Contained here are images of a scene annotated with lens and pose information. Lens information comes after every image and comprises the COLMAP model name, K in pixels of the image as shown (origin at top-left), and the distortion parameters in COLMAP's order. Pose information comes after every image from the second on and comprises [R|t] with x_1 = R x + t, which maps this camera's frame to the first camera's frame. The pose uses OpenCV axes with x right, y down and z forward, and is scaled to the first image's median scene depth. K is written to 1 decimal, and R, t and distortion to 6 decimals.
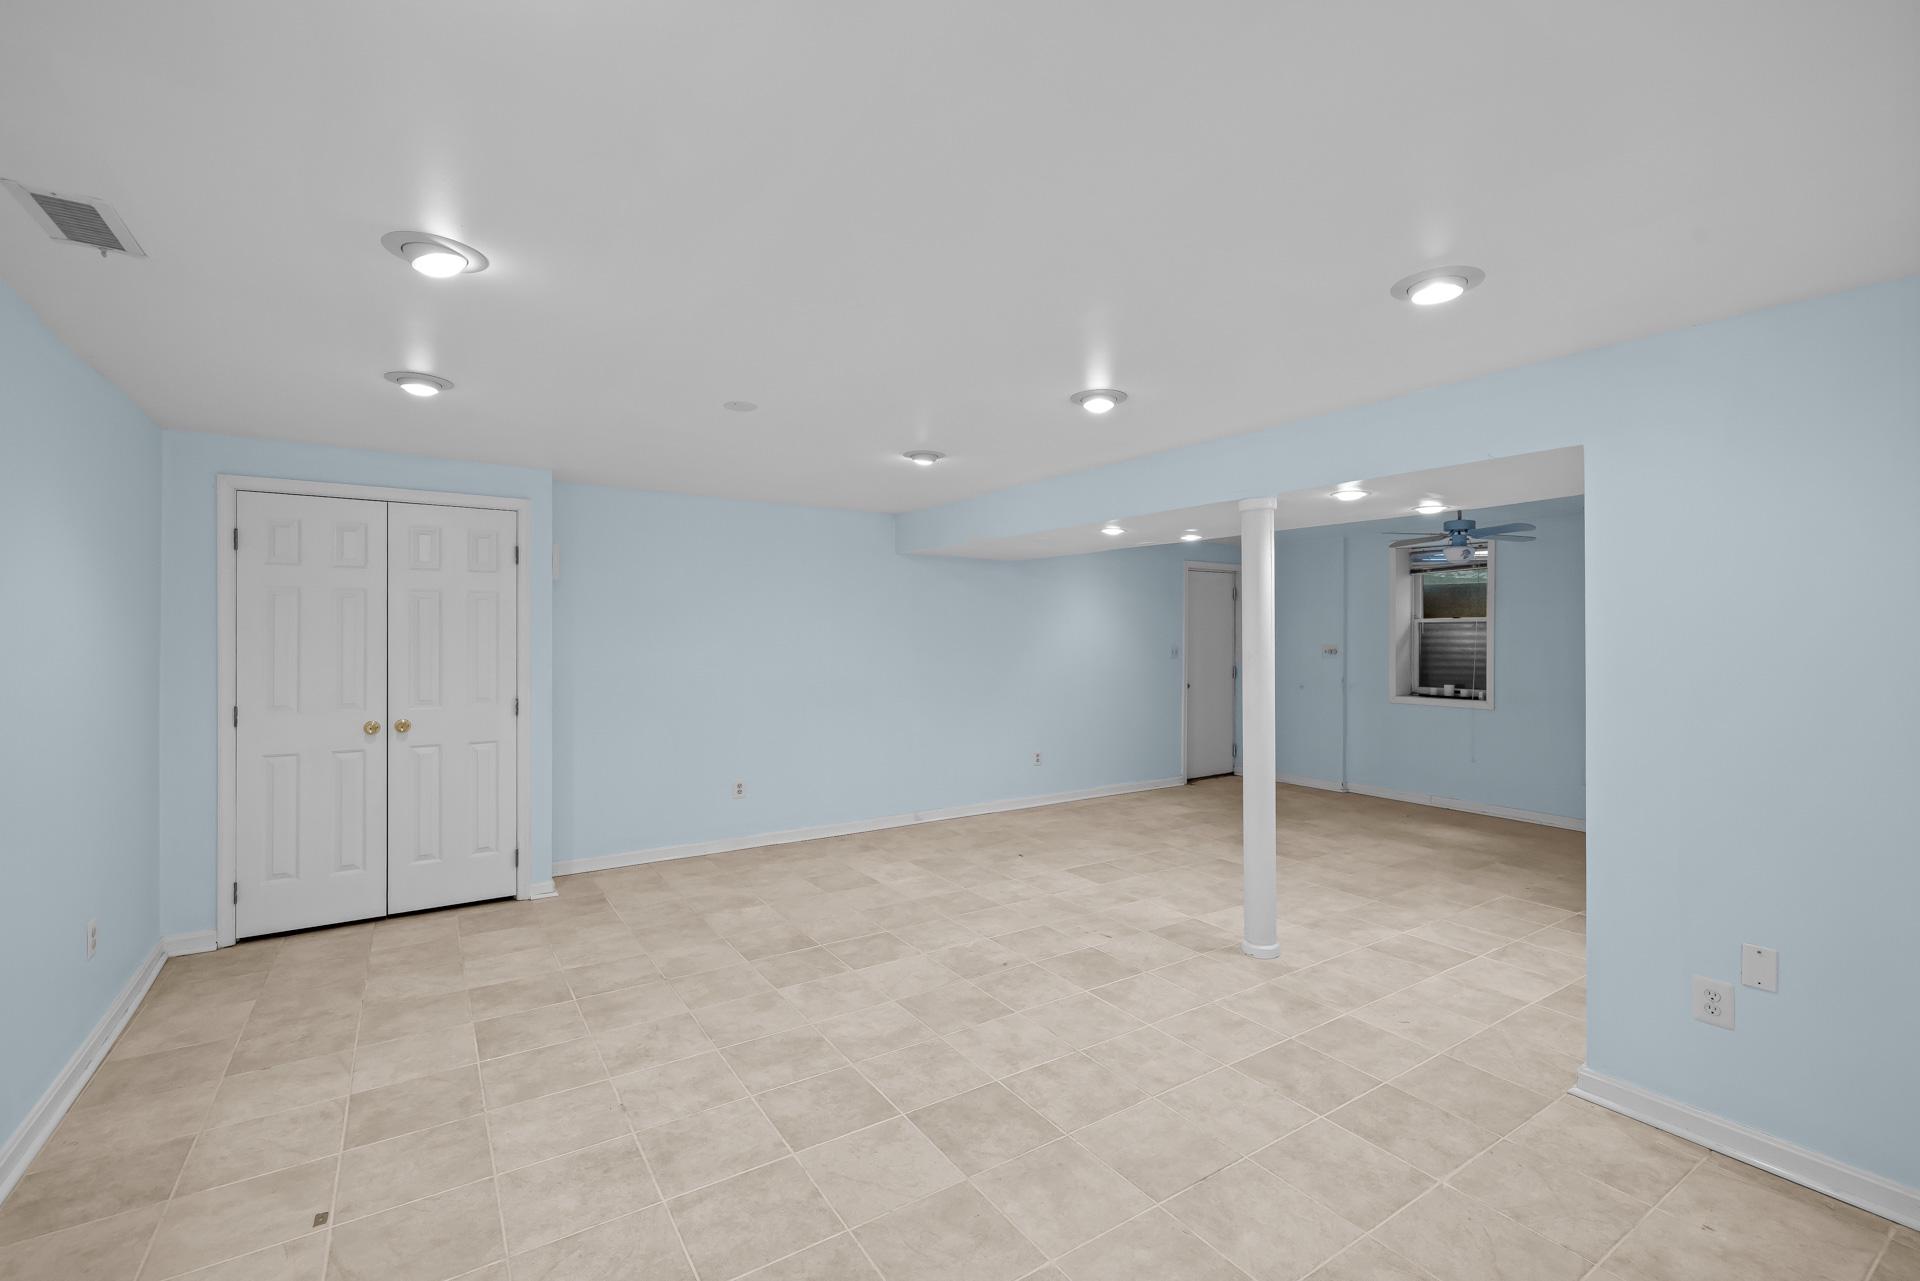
lens RADIAL K [[830.1, 0, 958.6], [0, 830.1, 637.6], [0, 0, 1]] dist [0.003219, 0.001181]
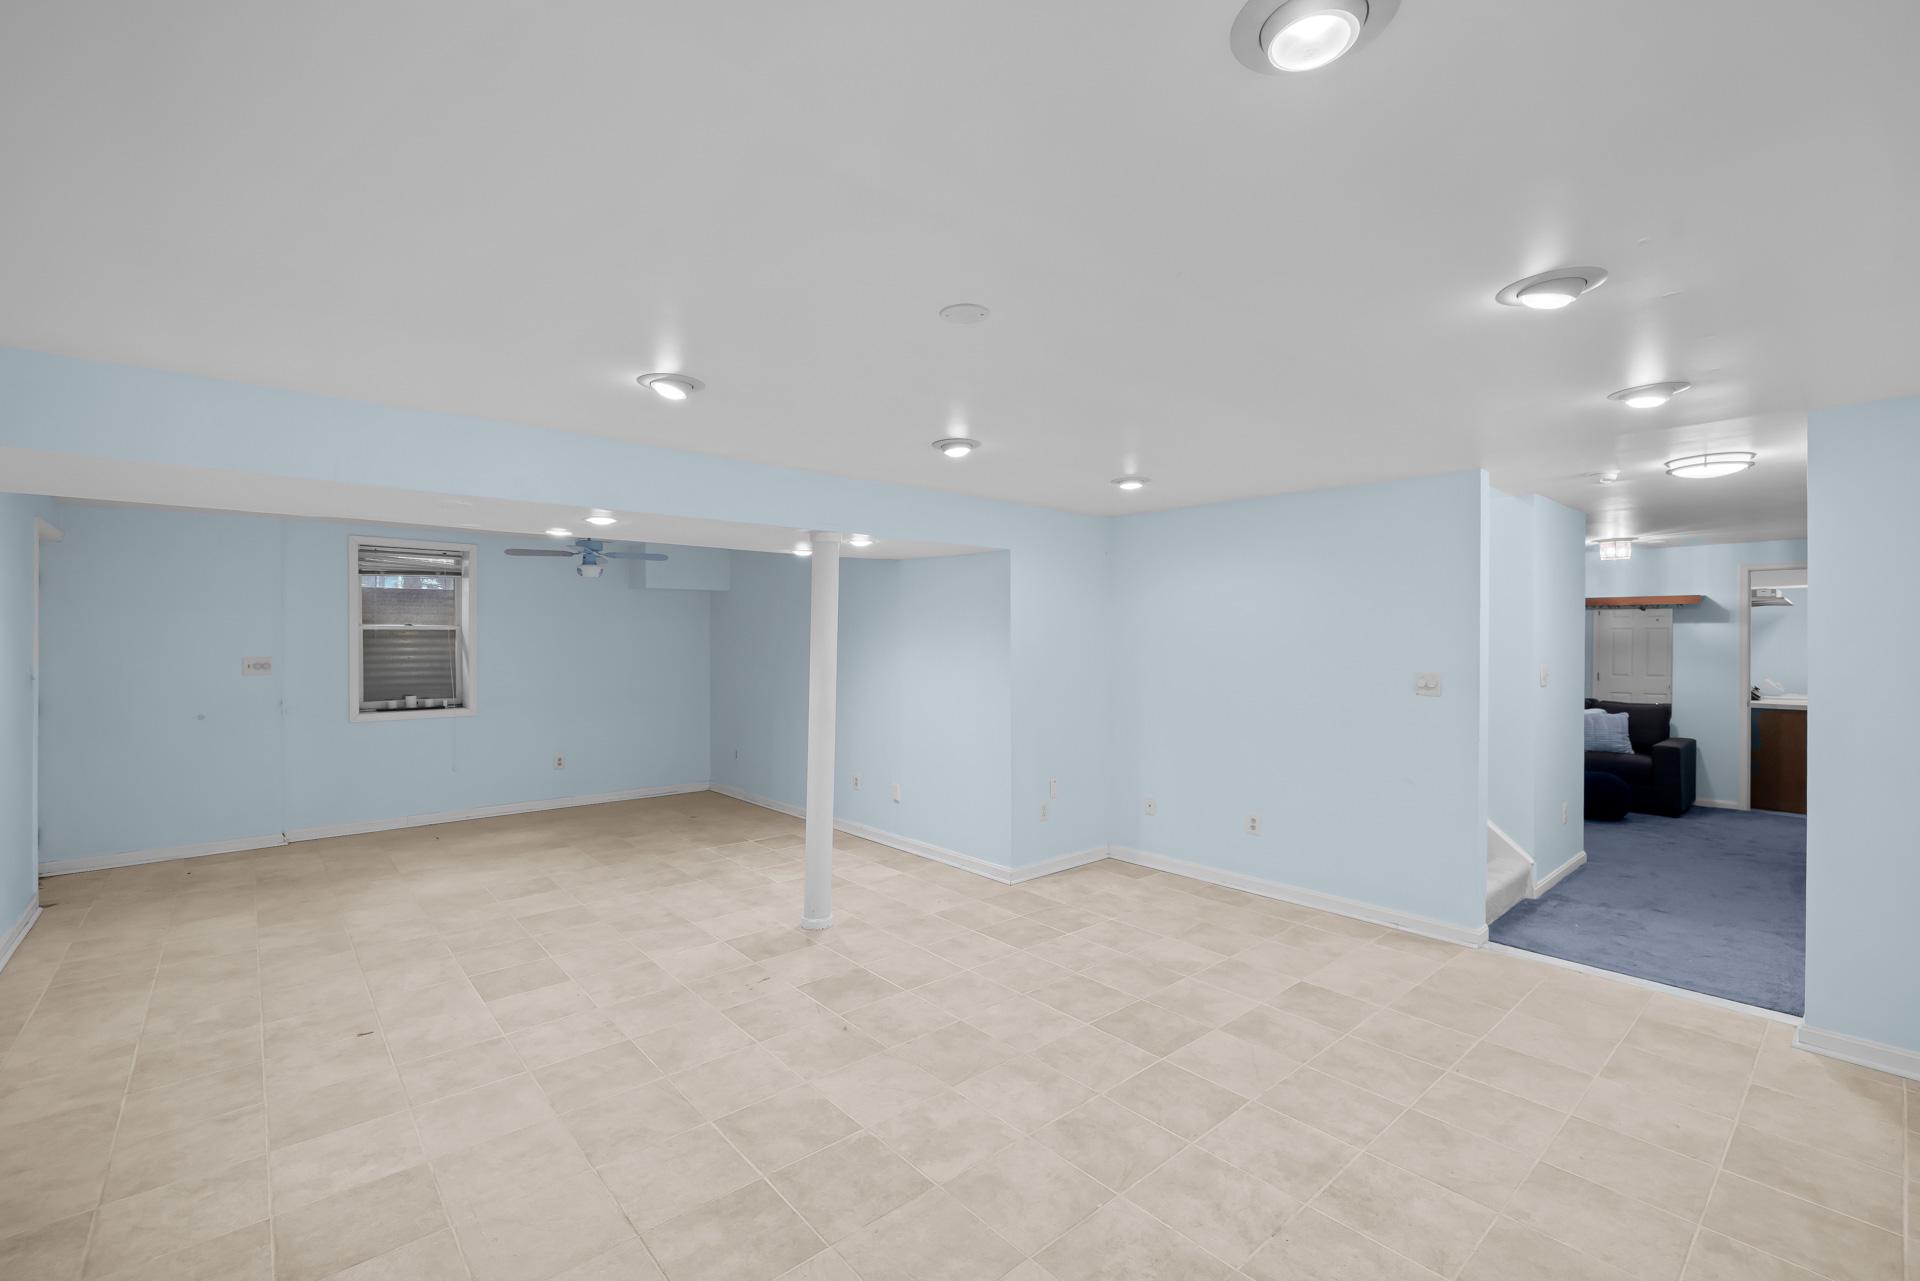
lens RADIAL K [[830.1, 0, 947.7], [0, 830.1, 639.7], [0, 0, 1]] dist [0.003219, 0.001181]
pose [[-0.131309, -0.006923, 0.991317, -0.806504], [0.000650, 0.999975, 0.007069, -0.025900], [-0.991341, 0.001572, -0.131301, 0.976365]]
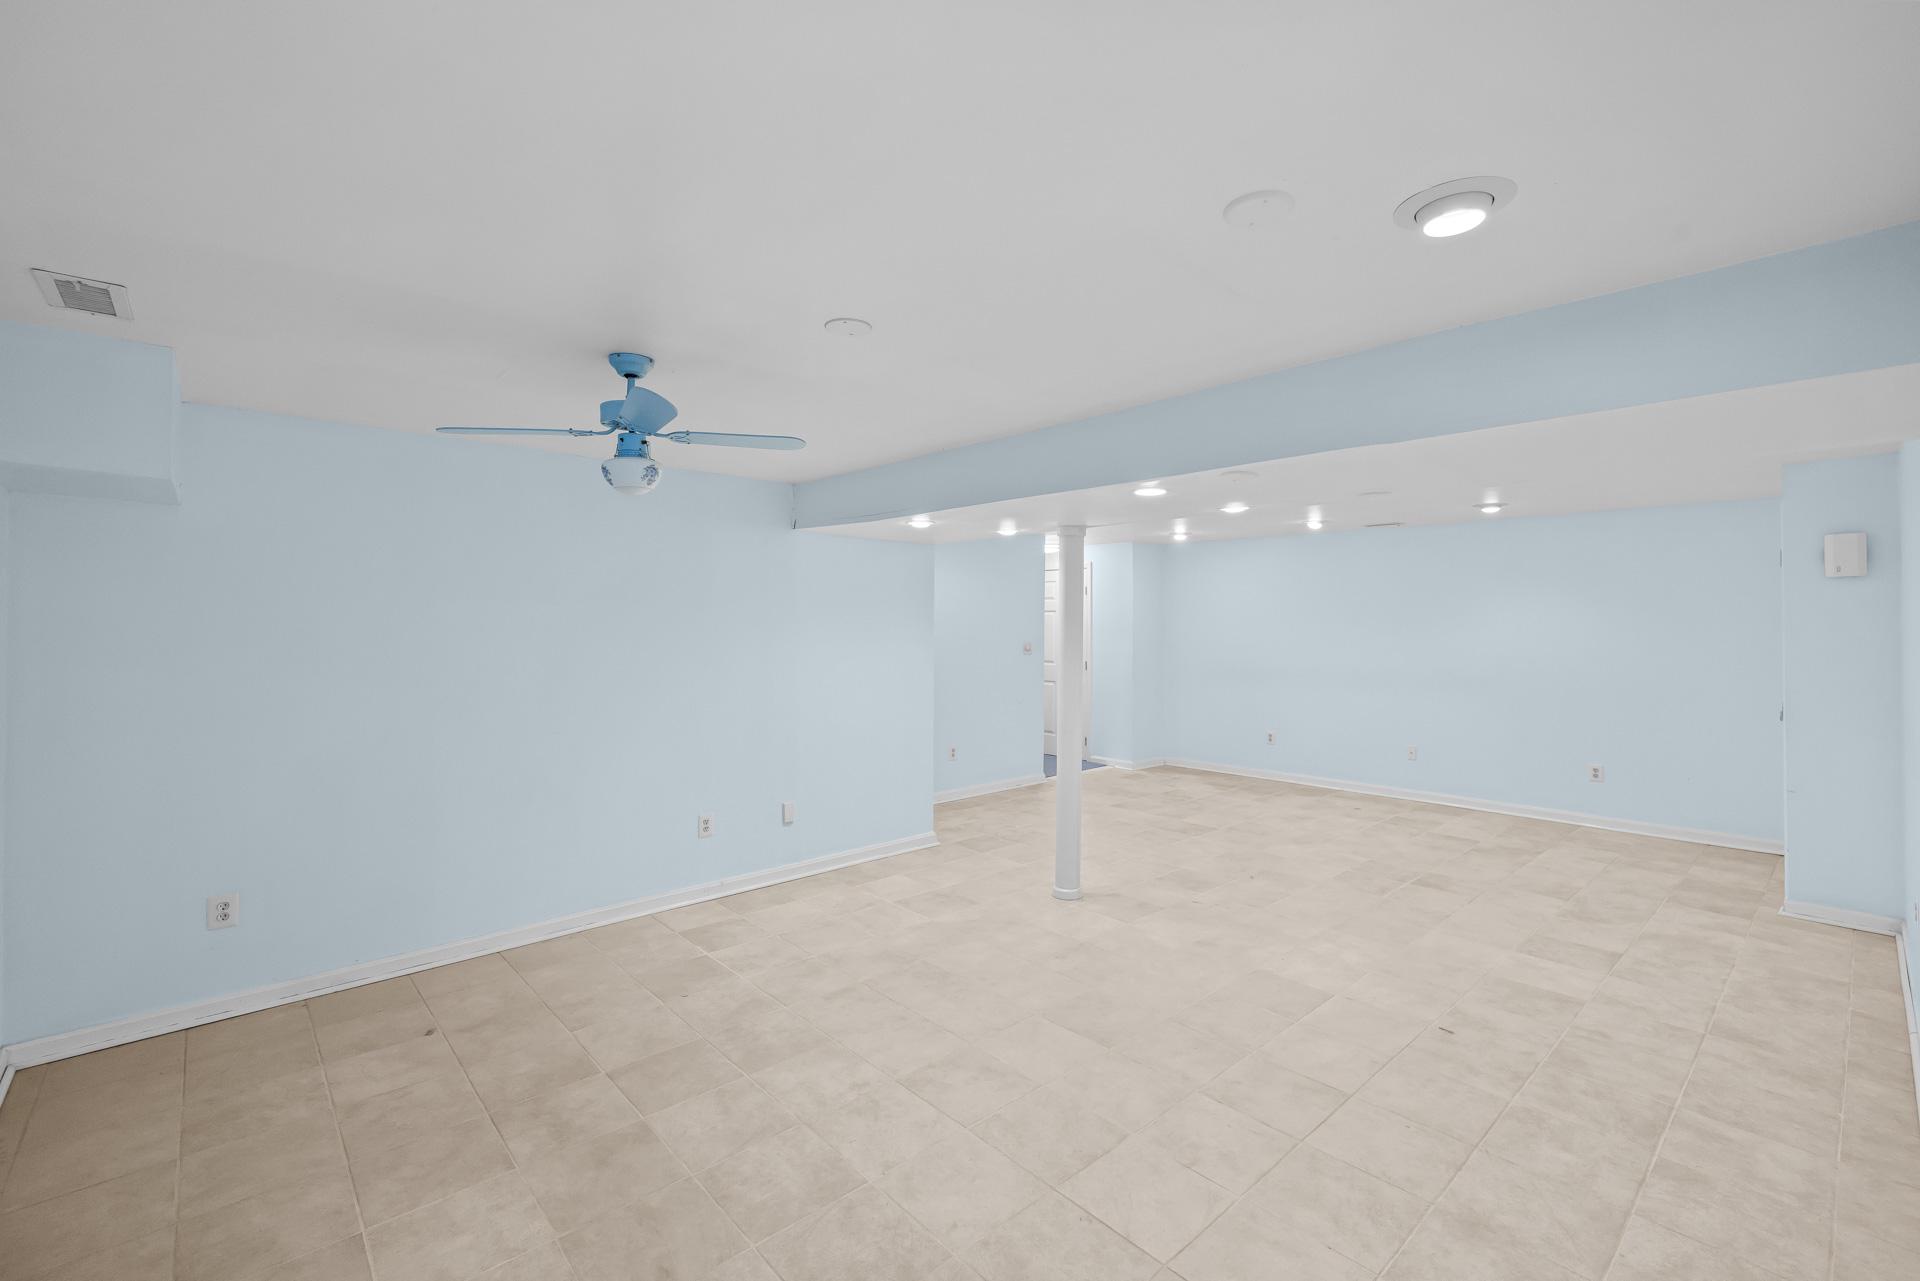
lens RADIAL K [[830.1, 0, 952.9], [0, 830.1, 631.7], [0, 0, 1]] dist [0.003219, 0.001181]
pose [[-0.986971, -0.000630, -0.160896, 0.728972], [-0.002491, 0.999932, 0.011367, -0.023770], [0.160878, 0.011620, -0.986906, 2.188943]]
